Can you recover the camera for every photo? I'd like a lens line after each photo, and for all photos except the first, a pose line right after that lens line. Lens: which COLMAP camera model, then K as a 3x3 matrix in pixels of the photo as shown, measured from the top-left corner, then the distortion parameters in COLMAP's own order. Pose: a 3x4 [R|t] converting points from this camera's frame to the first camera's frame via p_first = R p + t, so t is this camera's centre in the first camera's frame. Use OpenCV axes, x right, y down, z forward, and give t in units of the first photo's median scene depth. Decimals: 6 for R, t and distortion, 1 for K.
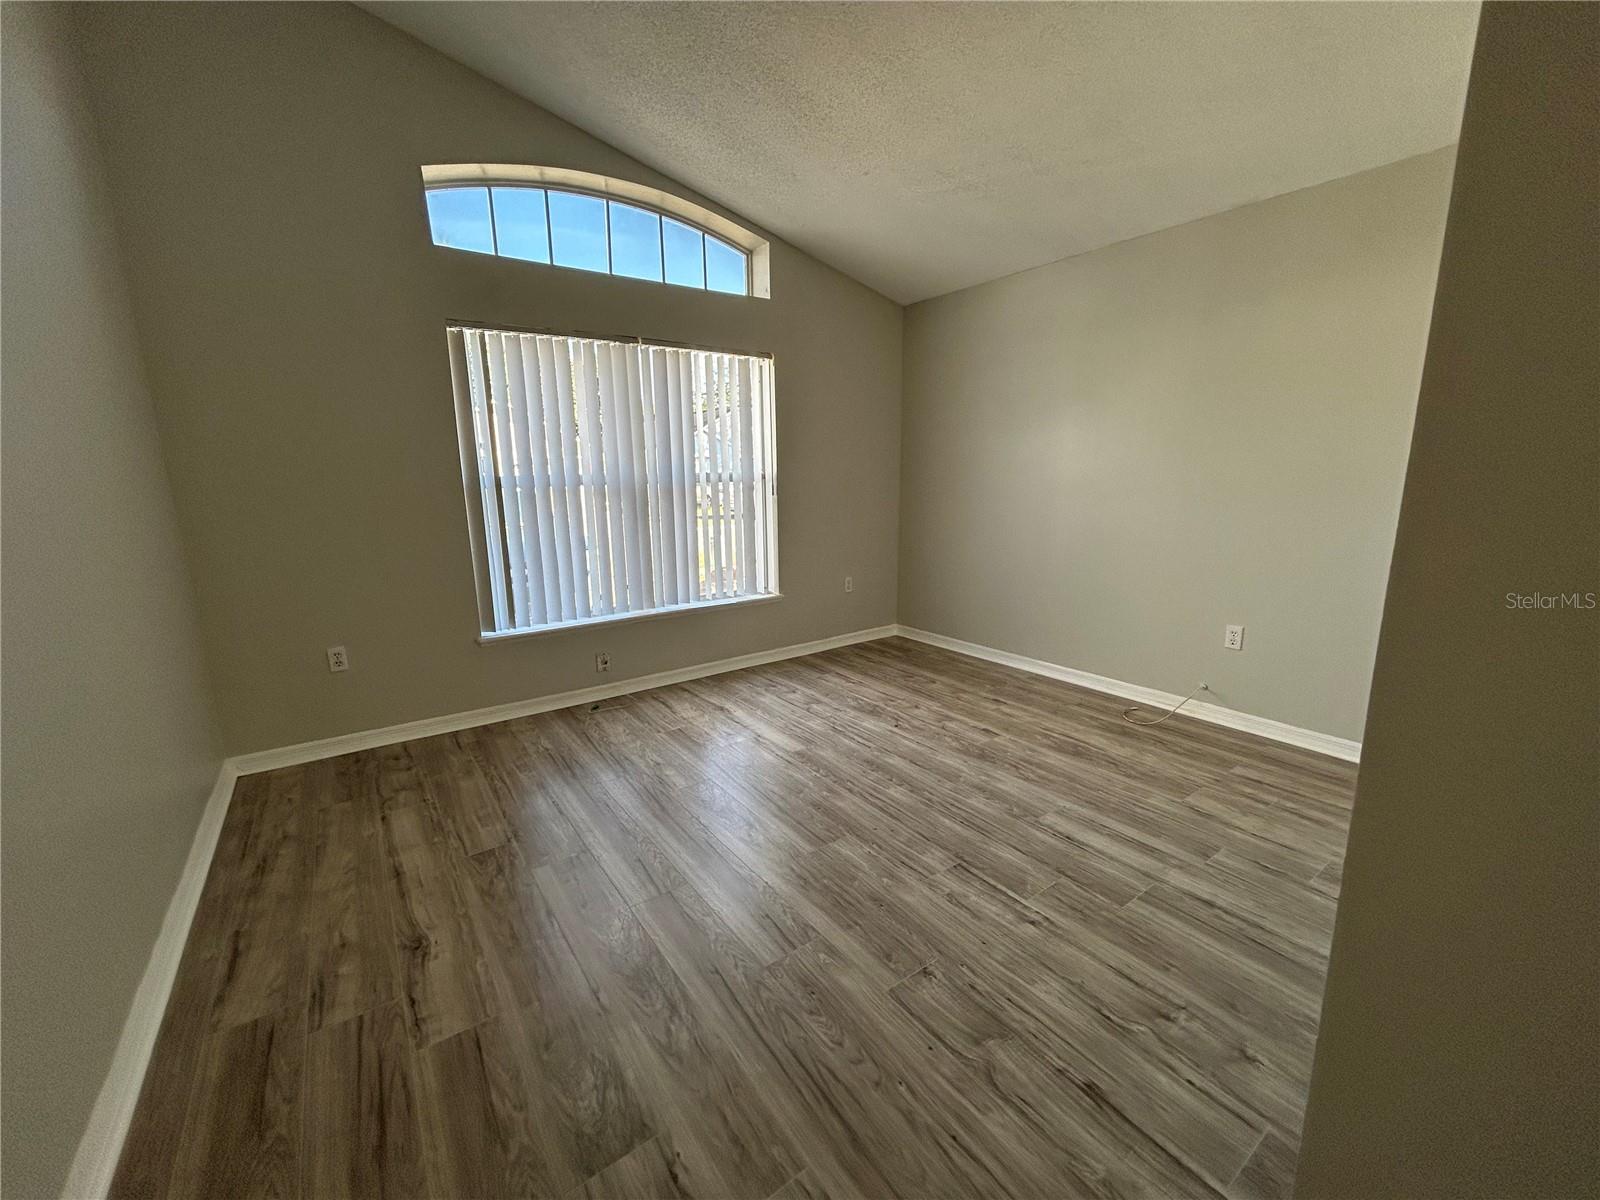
lens RADIAL K [[643.8, 0, 799.4], [0, 643.8, 603.9], [0, 0, 1]] dist [-0.002410, 0.001196]
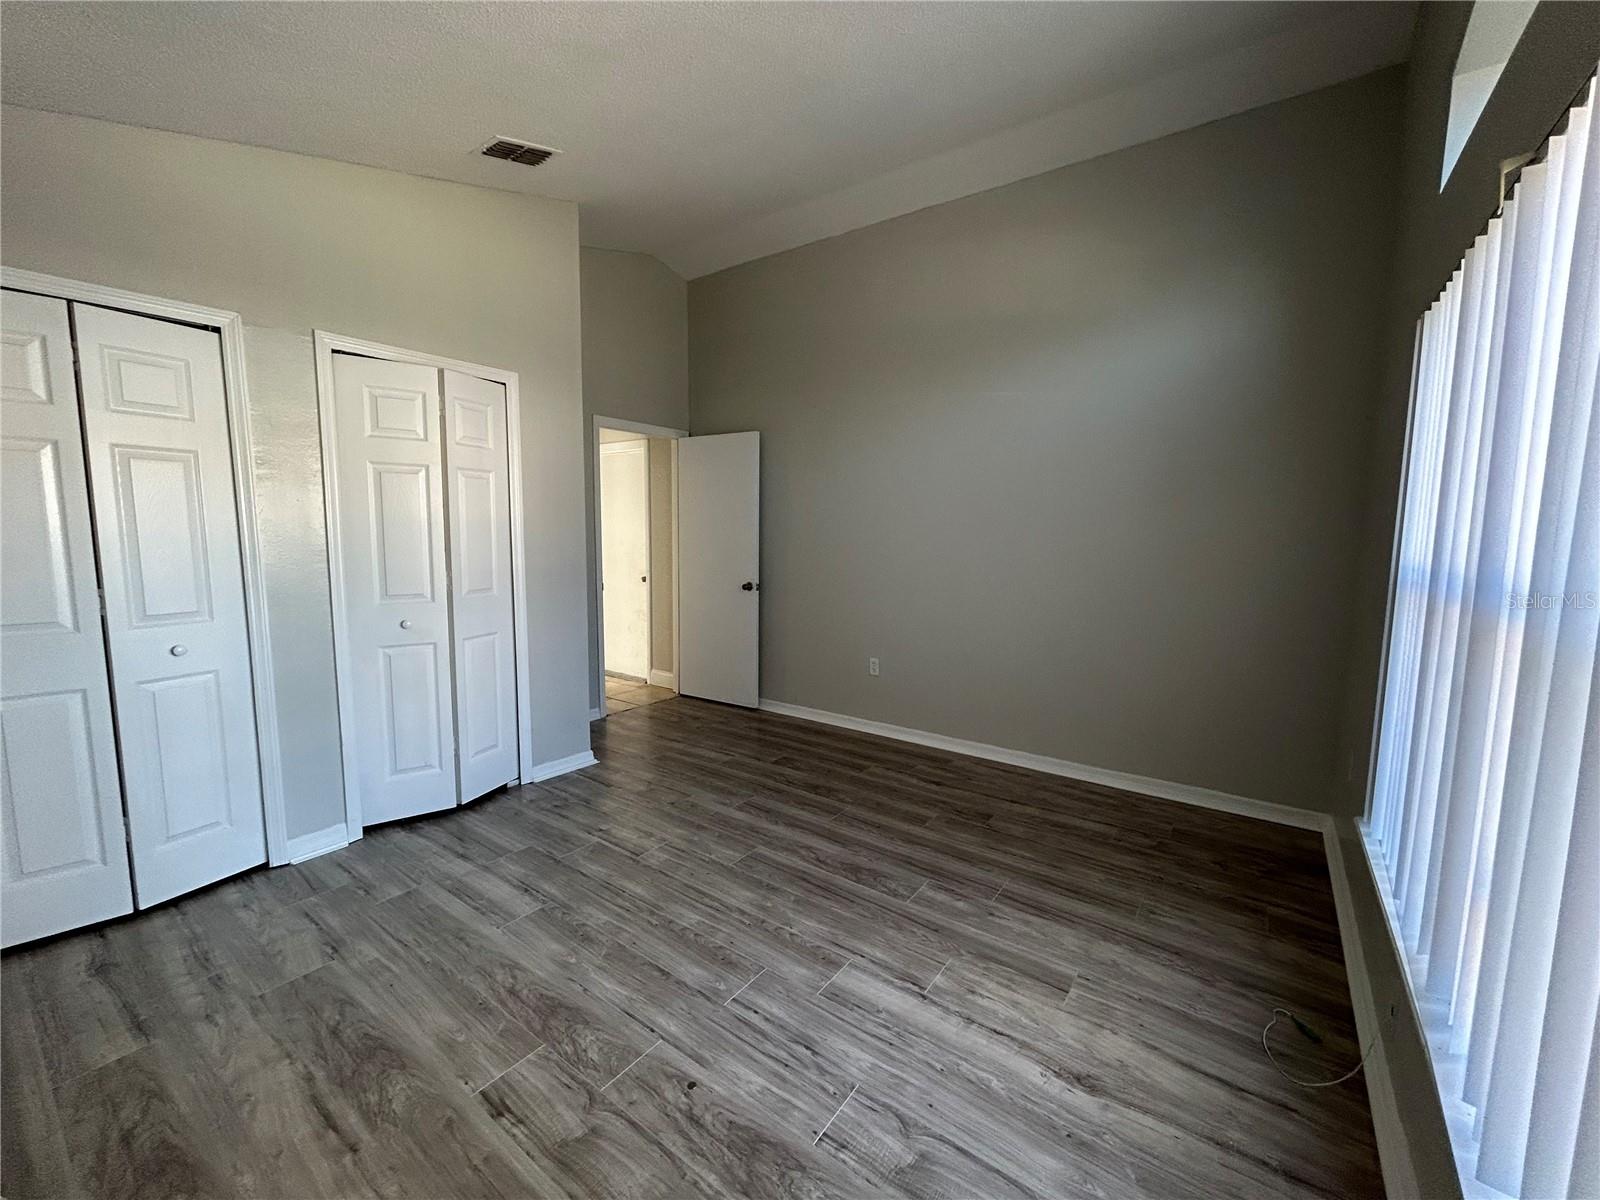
lens RADIAL K [[643.8, 0, 801.7], [0, 643.8, 599.9], [0, 0, 1]] dist [-0.002410, 0.001196]
pose [[-0.947374, 0.039592, -0.317672, 0.257446], [-0.061380, 0.951448, 0.301629, -0.372379], [0.314190, 0.305254, -0.898946, 1.644120]]
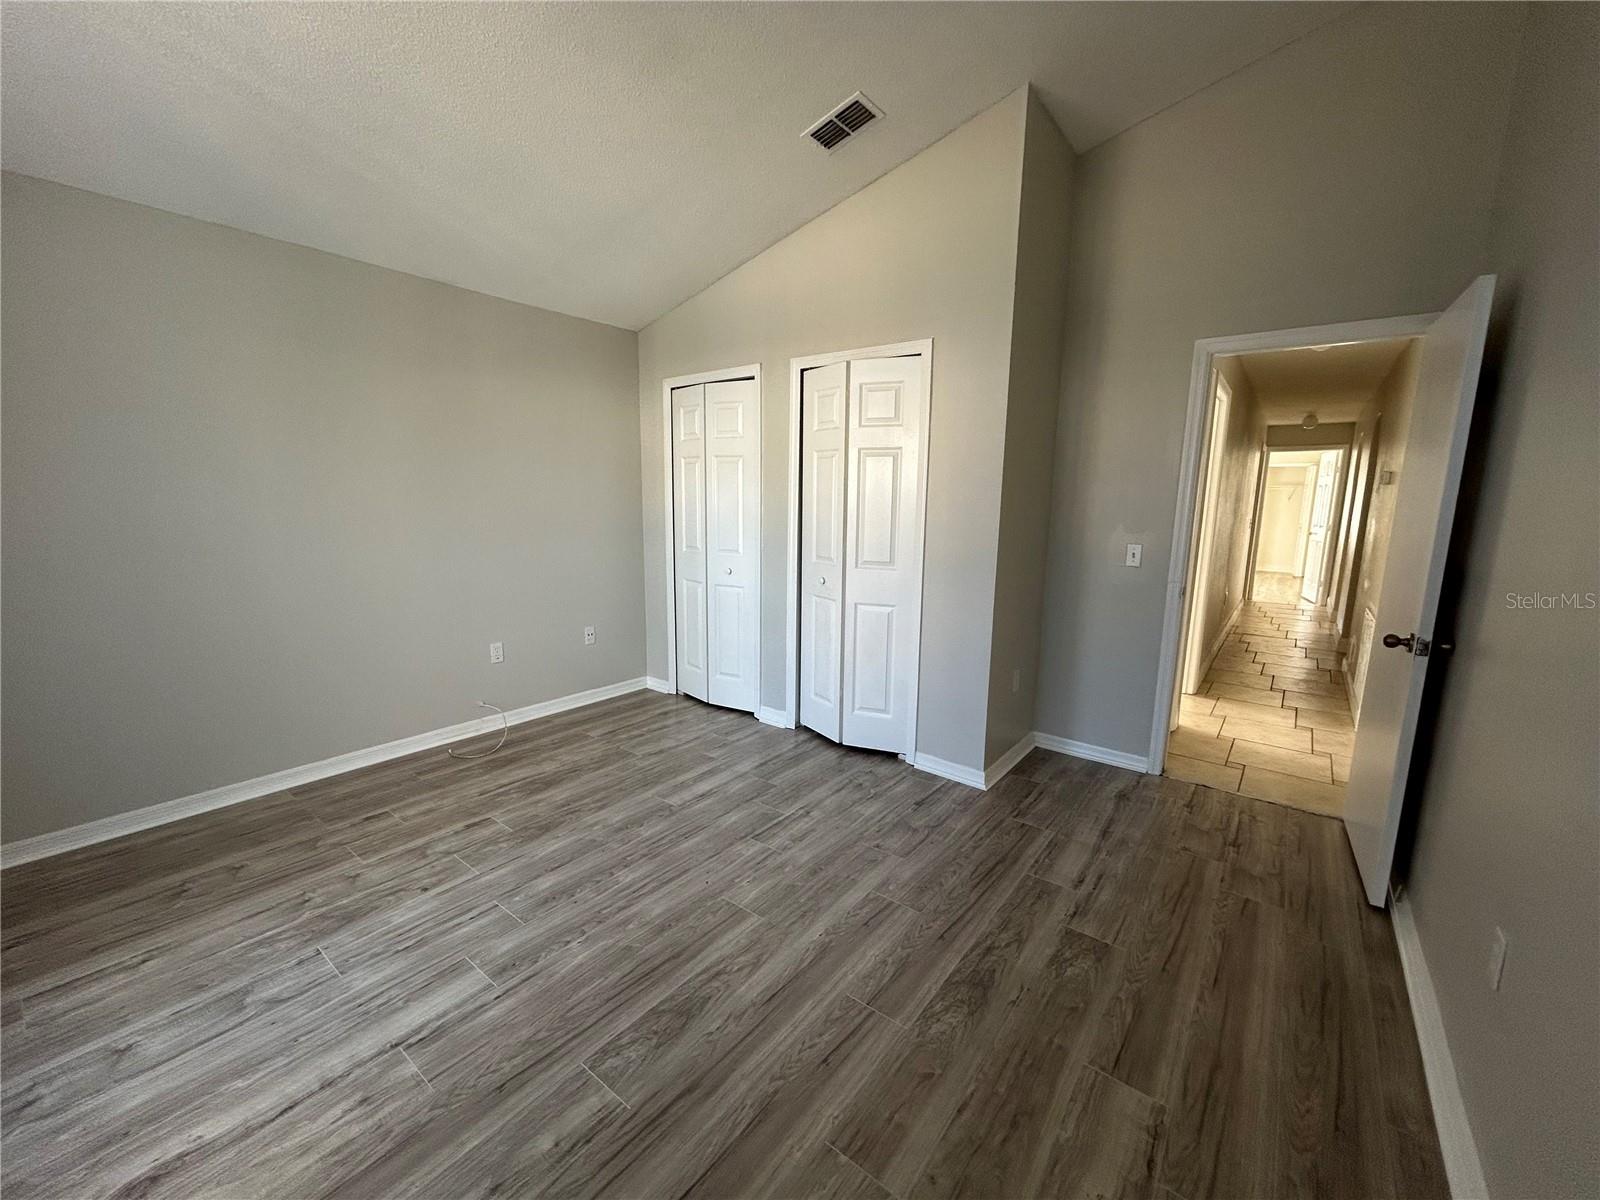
lens RADIAL K [[643.8, 0, 801.3], [0, 643.8, 600.6], [0, 0, 1]] dist [-0.002410, 0.001196]
pose [[-0.290512, -0.147662, 0.945409, -0.696518], [0.182004, 0.961457, 0.206096, -0.214619], [-0.939403, 0.231942, -0.252439, 0.883596]]
